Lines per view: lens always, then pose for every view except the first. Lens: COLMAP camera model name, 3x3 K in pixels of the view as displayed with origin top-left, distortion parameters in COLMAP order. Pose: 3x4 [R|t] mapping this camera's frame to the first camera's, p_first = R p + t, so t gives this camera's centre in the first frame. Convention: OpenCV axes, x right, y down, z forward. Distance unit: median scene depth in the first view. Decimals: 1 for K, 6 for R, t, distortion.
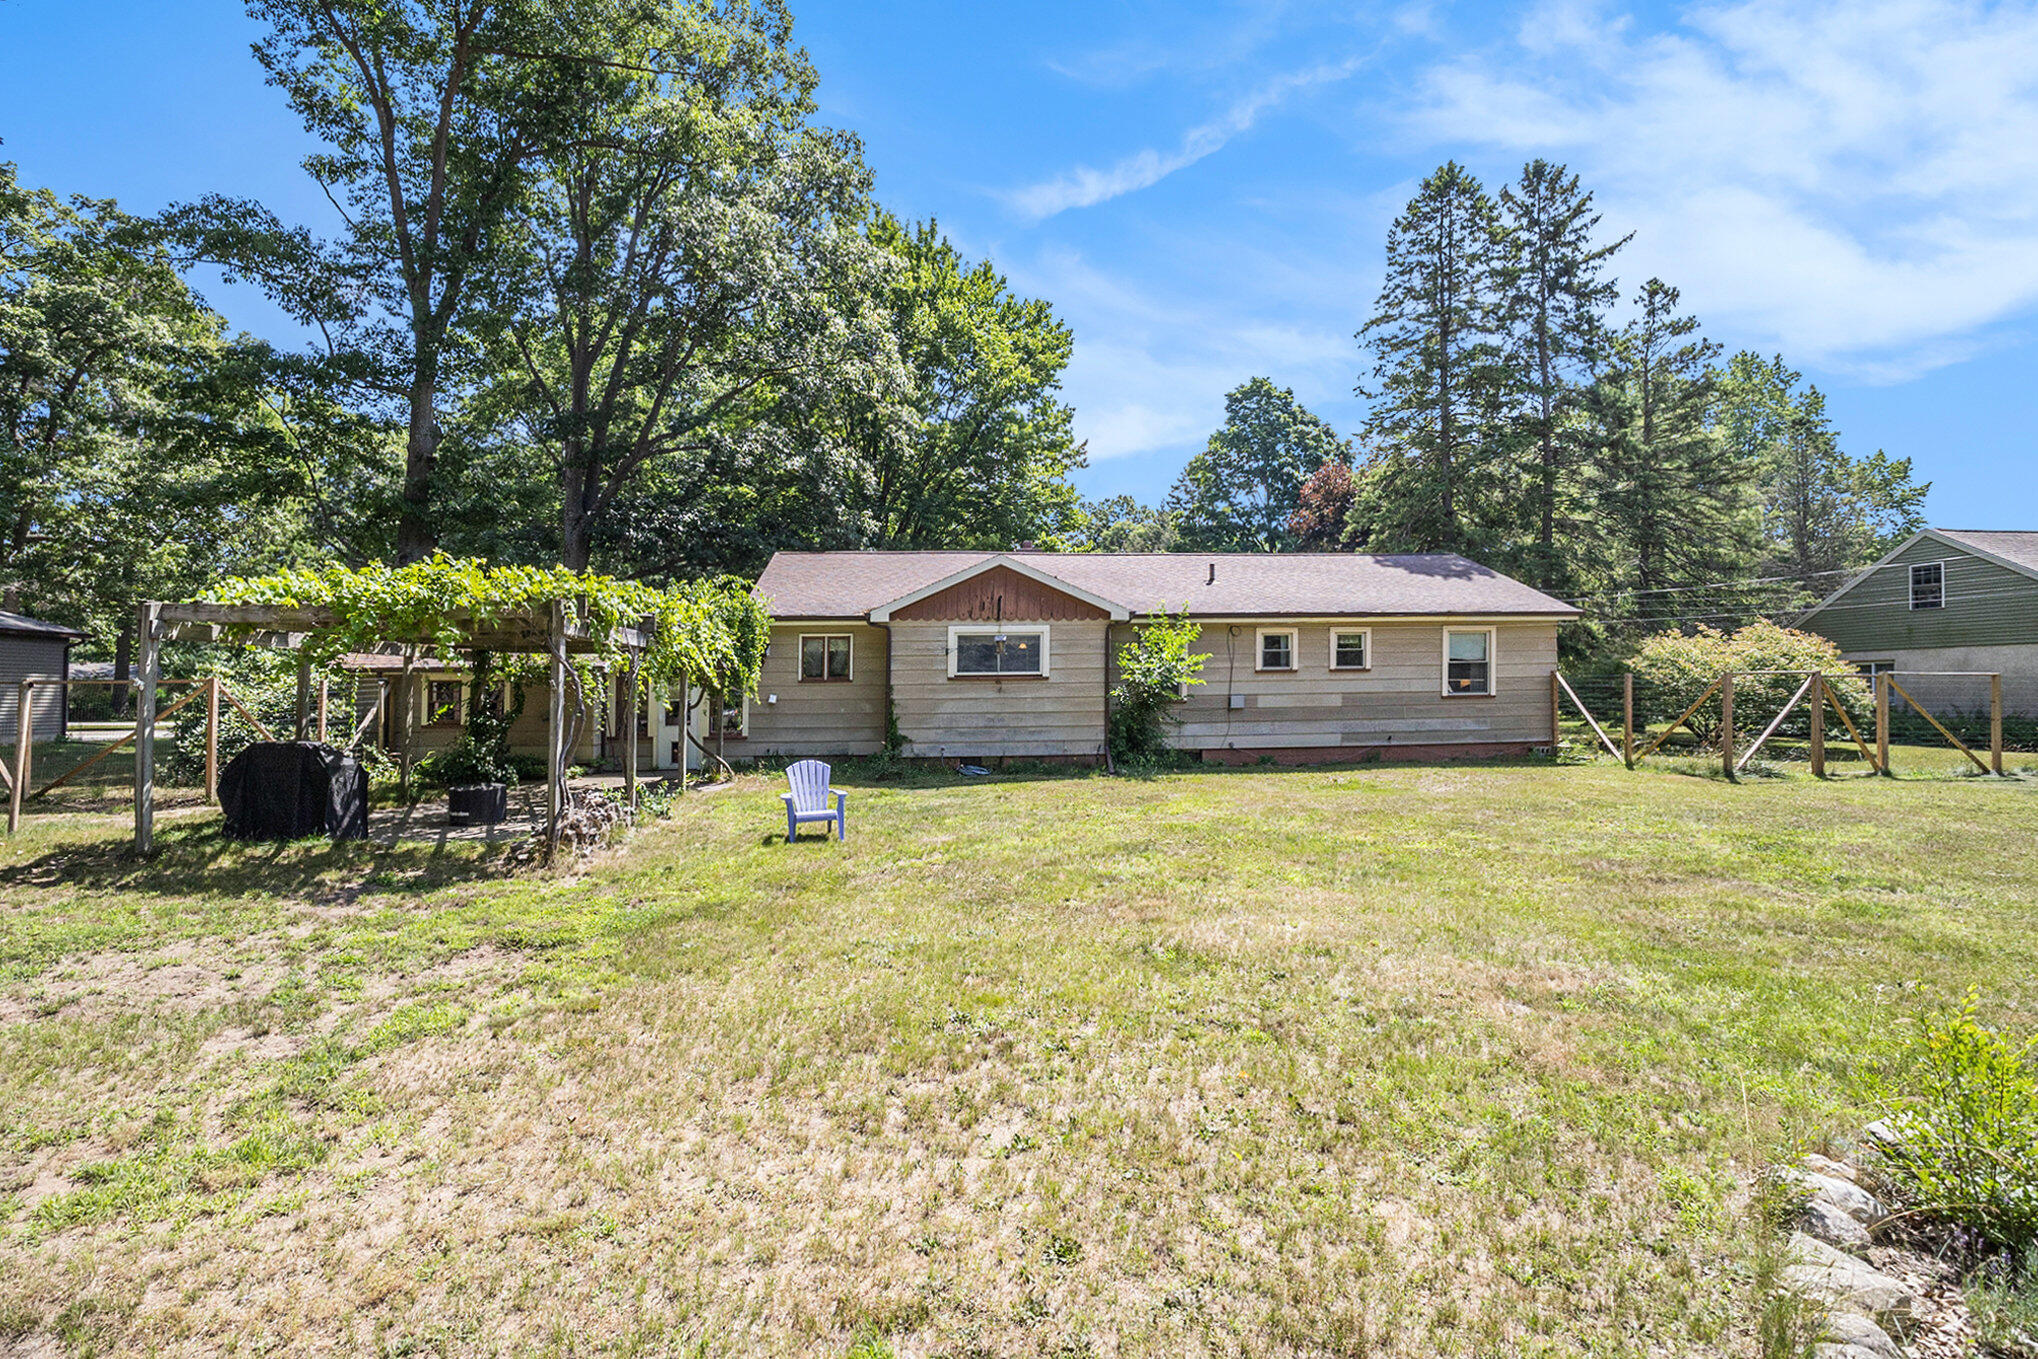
lens RADIAL K [[940.8, 0, 1019.0], [0, 940.8, 679.5], [0, 0, 1]] dist [-0.054843, 0.000009]
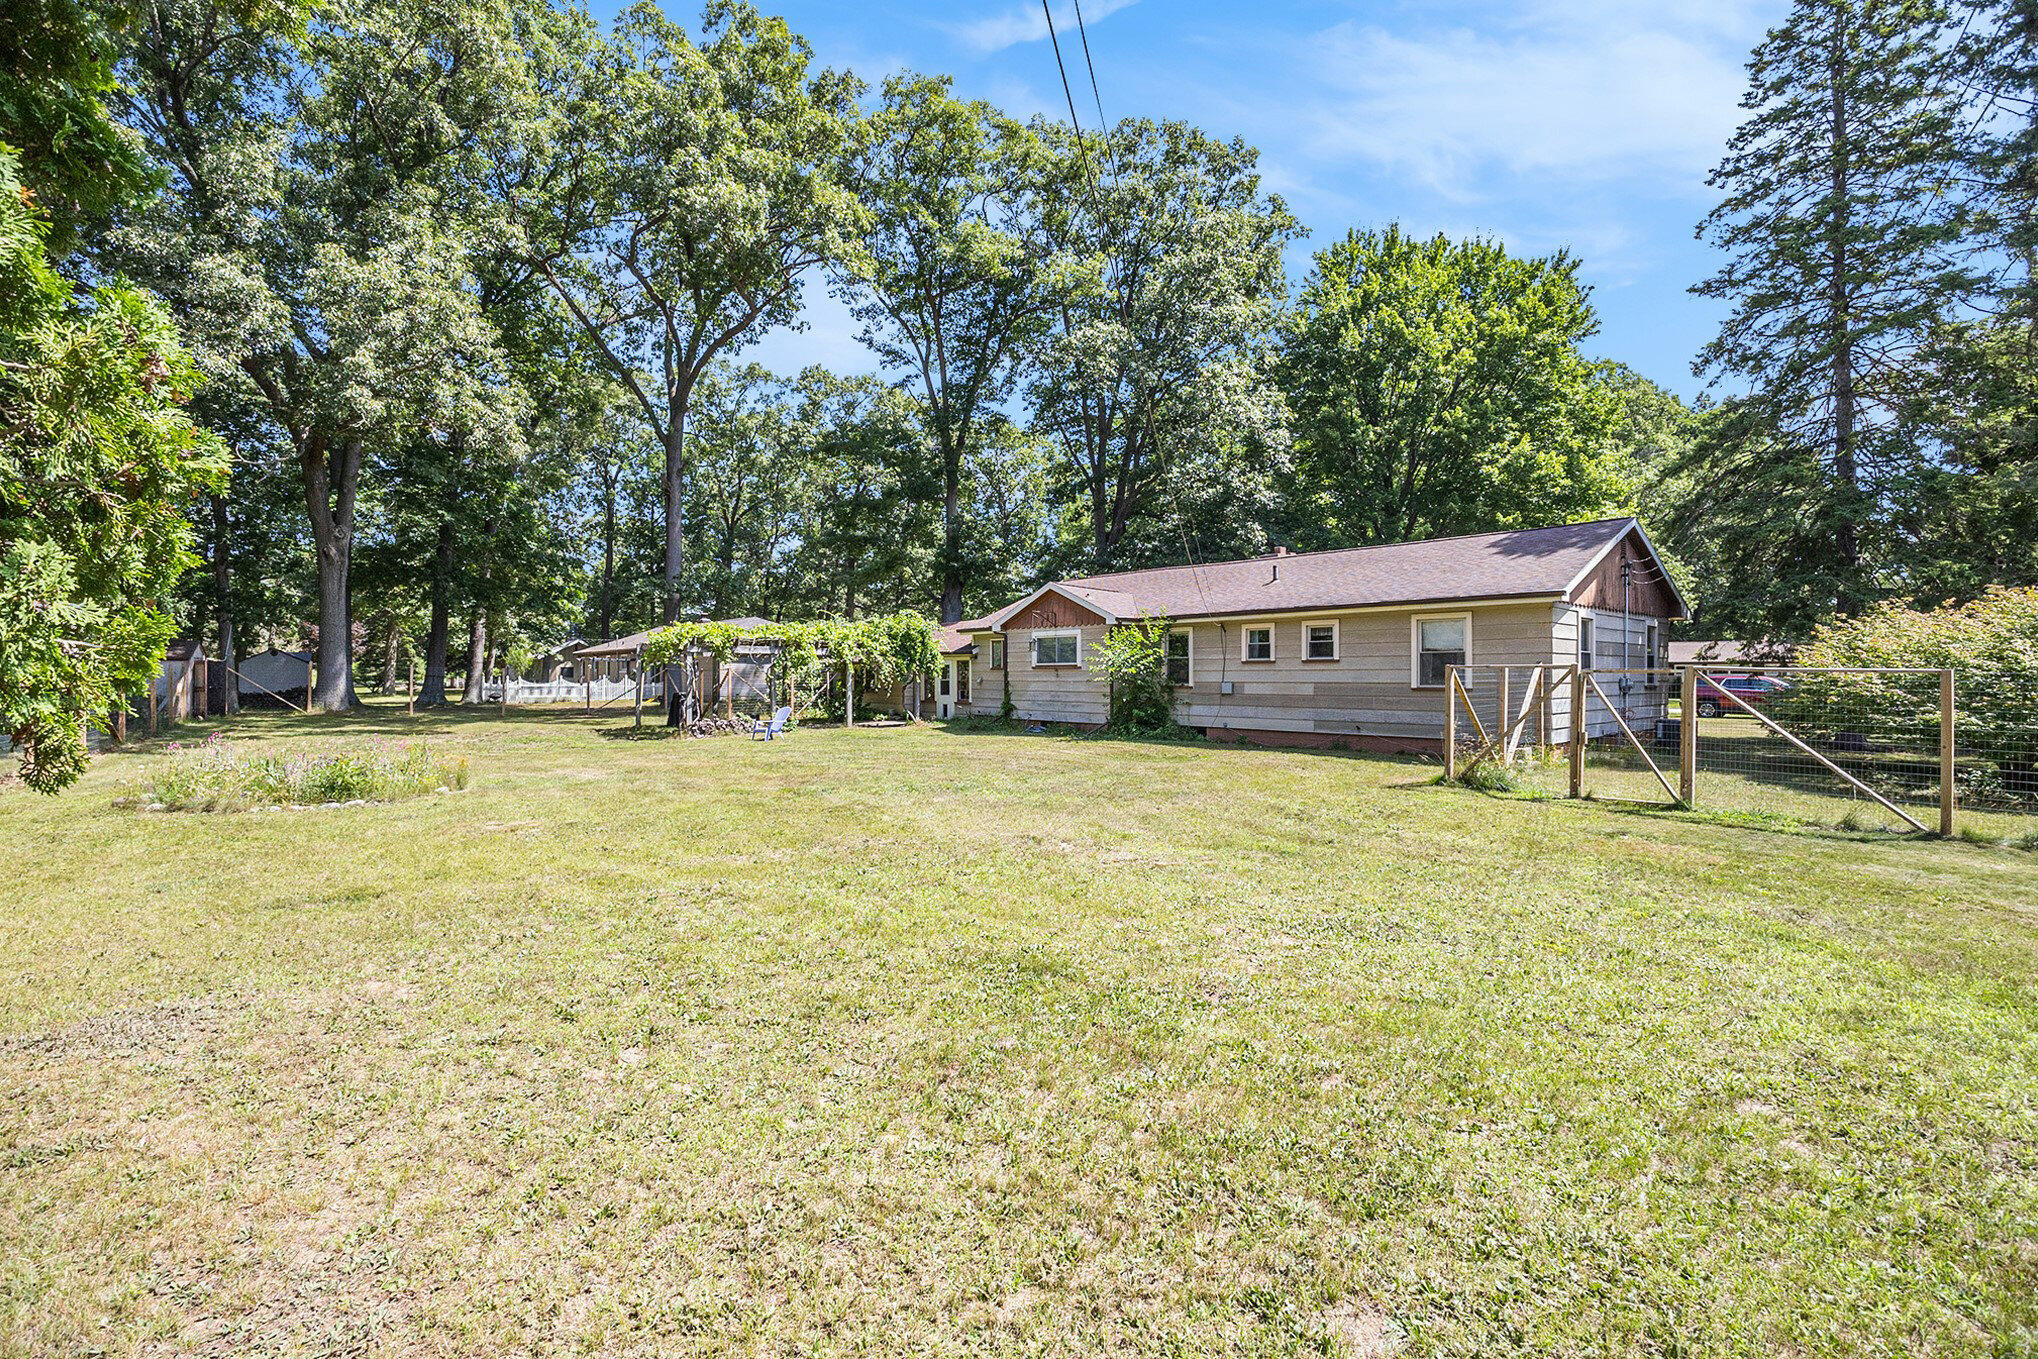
lens RADIAL K [[940.8, 0, 1019.0], [0, 940.8, 679.5], [0, 0, 1]] dist [-0.054843, 0.000009]
pose [[0.581418, 0.015039, -0.813466, 1.028971], [0.001532, 0.999807, 0.019579, -0.010309], [0.813603, -0.012630, 0.581283, 0.109282]]
